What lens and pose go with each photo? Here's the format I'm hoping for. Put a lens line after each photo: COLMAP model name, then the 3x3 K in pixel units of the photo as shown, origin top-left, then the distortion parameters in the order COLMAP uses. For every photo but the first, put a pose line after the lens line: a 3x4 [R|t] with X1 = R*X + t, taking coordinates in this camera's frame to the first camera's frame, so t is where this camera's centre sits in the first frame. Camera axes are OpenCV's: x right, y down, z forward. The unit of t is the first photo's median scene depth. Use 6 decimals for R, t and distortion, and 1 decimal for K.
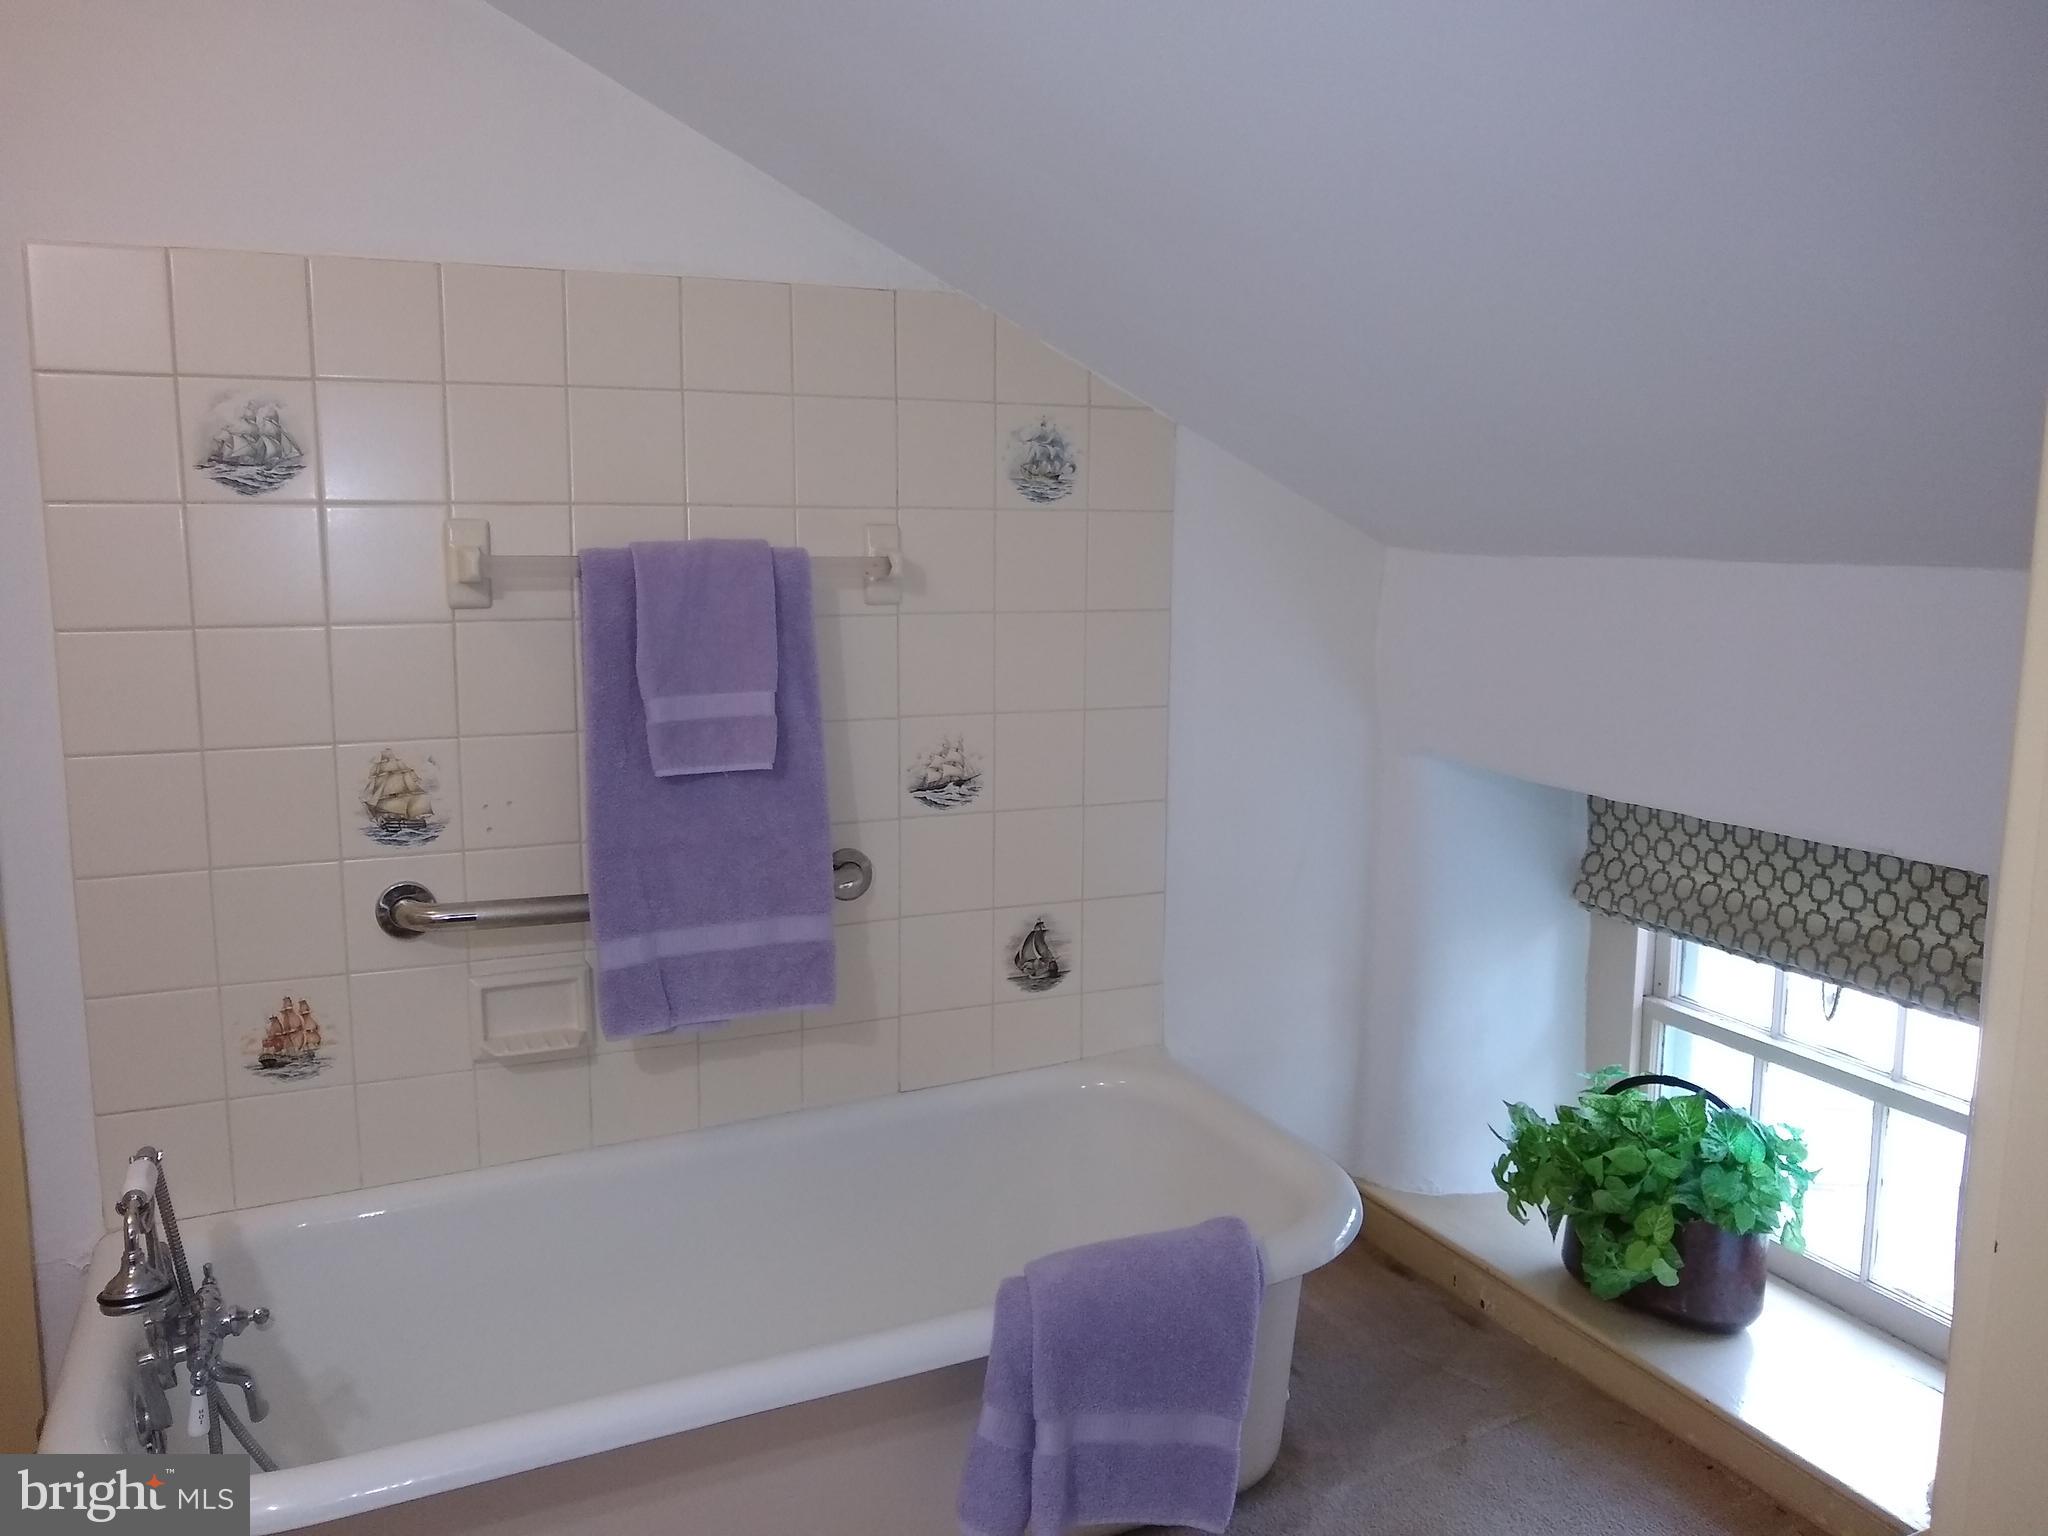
lens RADIAL K [[1594.6, 0, 1024.0], [0, 1594.6, 768.0], [0, 0, 1]] dist [0.018368, -0.070619]
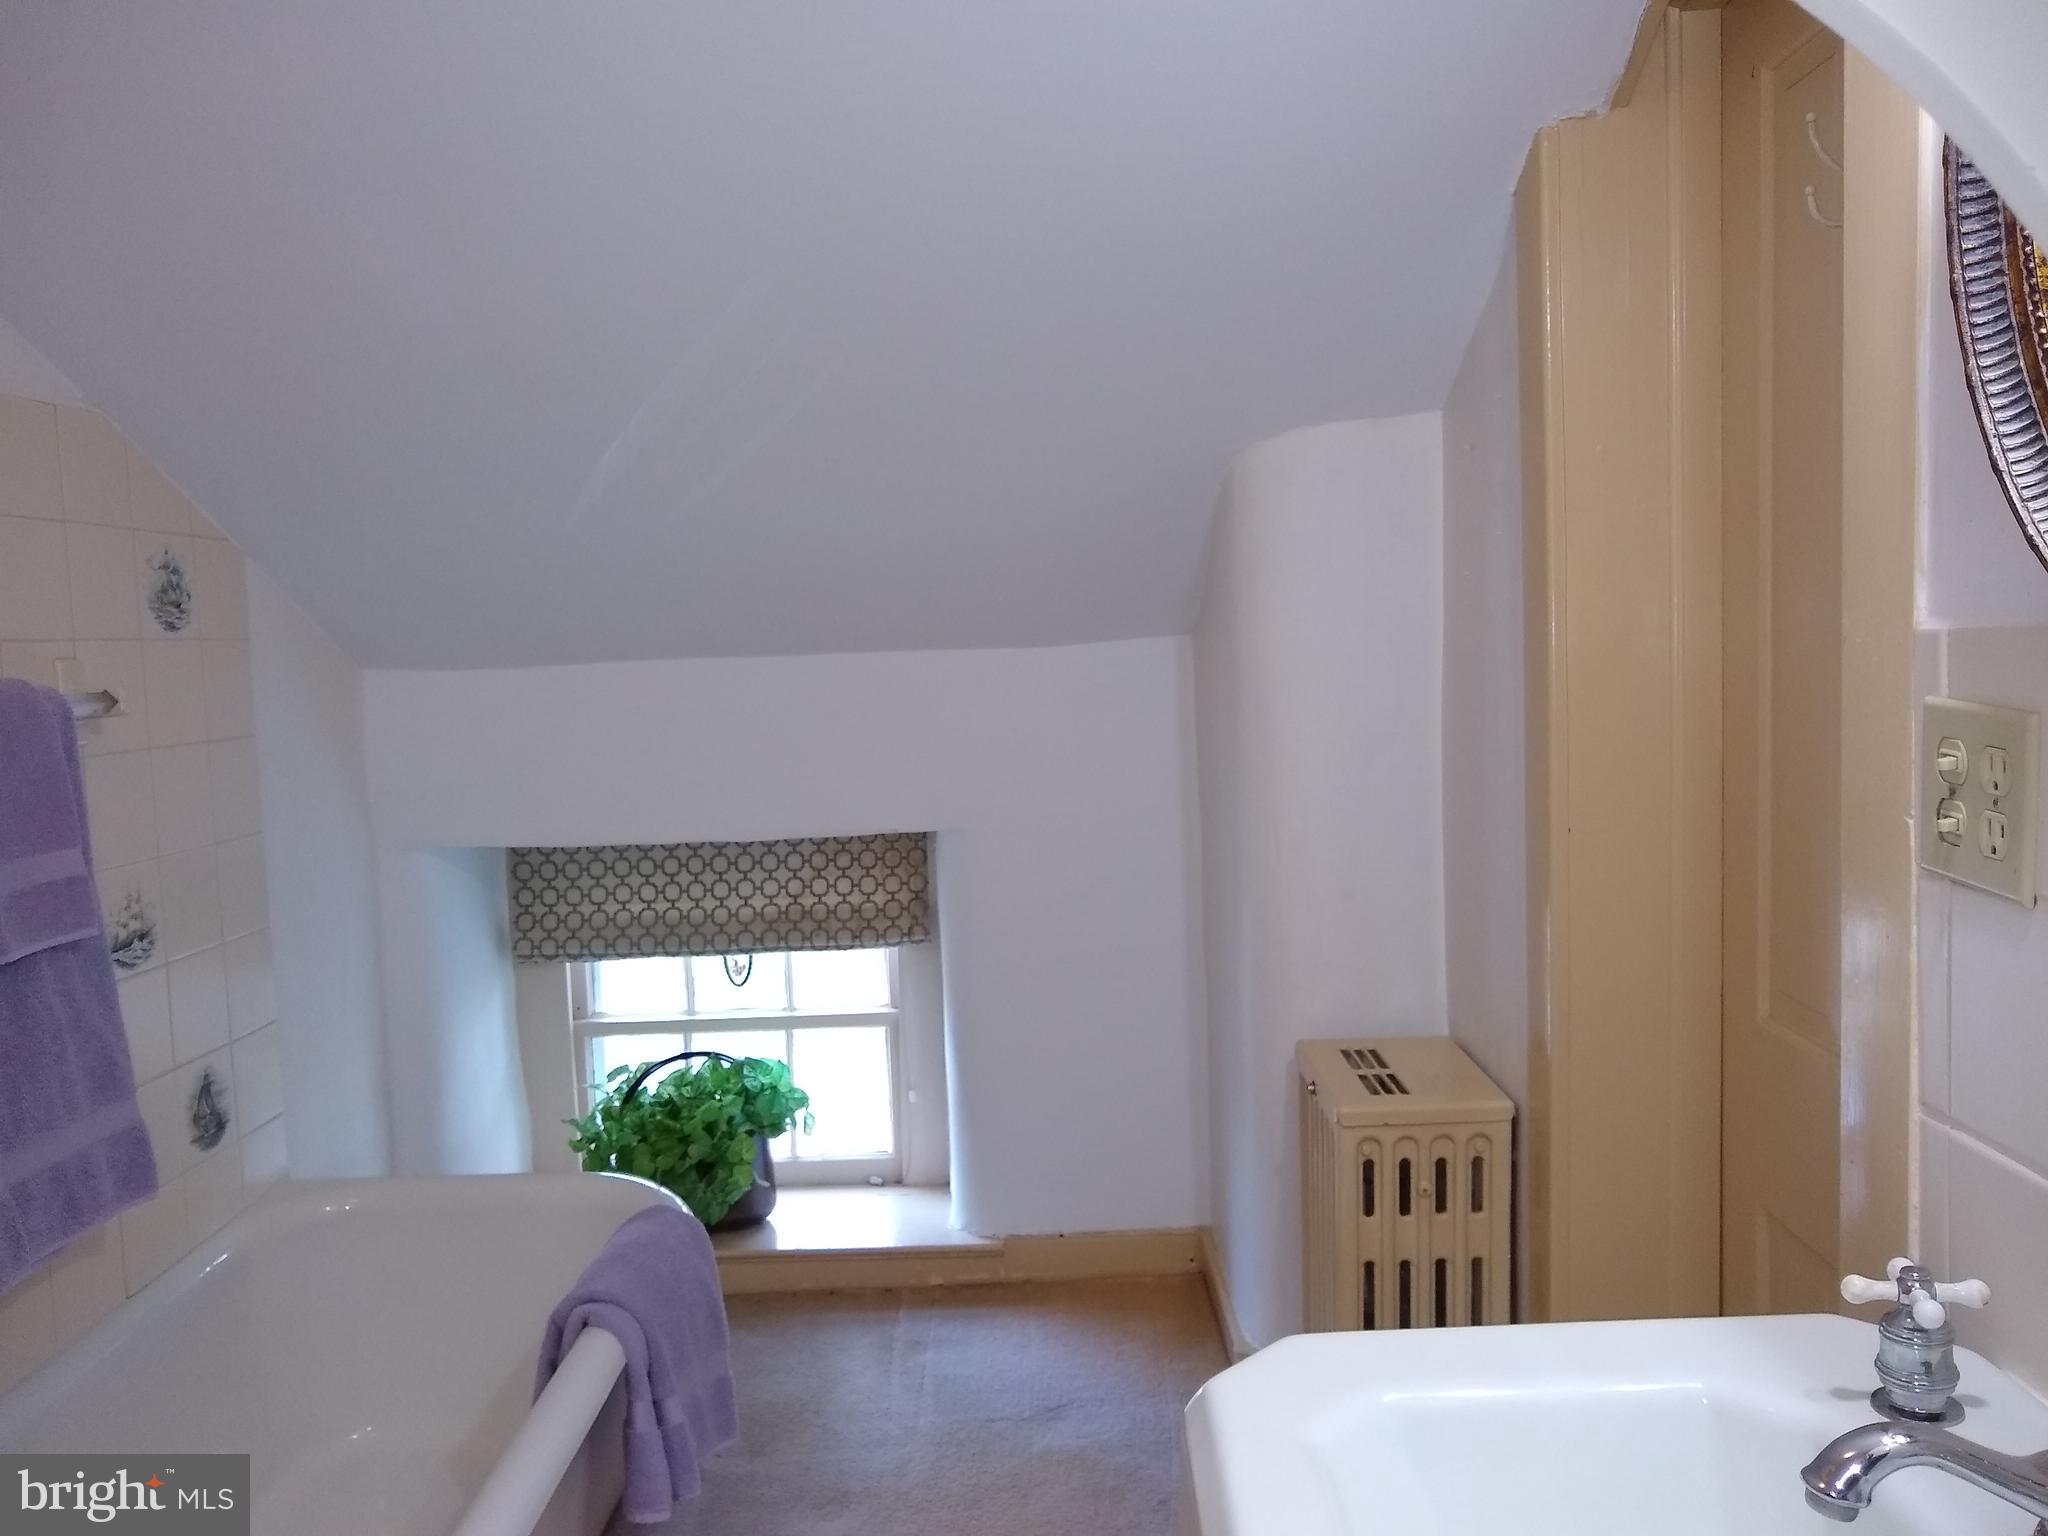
lens RADIAL K [[1594.6, 0, 1024.0], [0, 1594.6, 768.0], [0, 0, 1]] dist [0.018368, -0.070619]
pose [[0.432546, -0.099023, 0.896158, -0.631118], [0.179613, 0.983492, 0.021979, -0.015393], [-0.883540, 0.151455, 0.443191, 0.136183]]
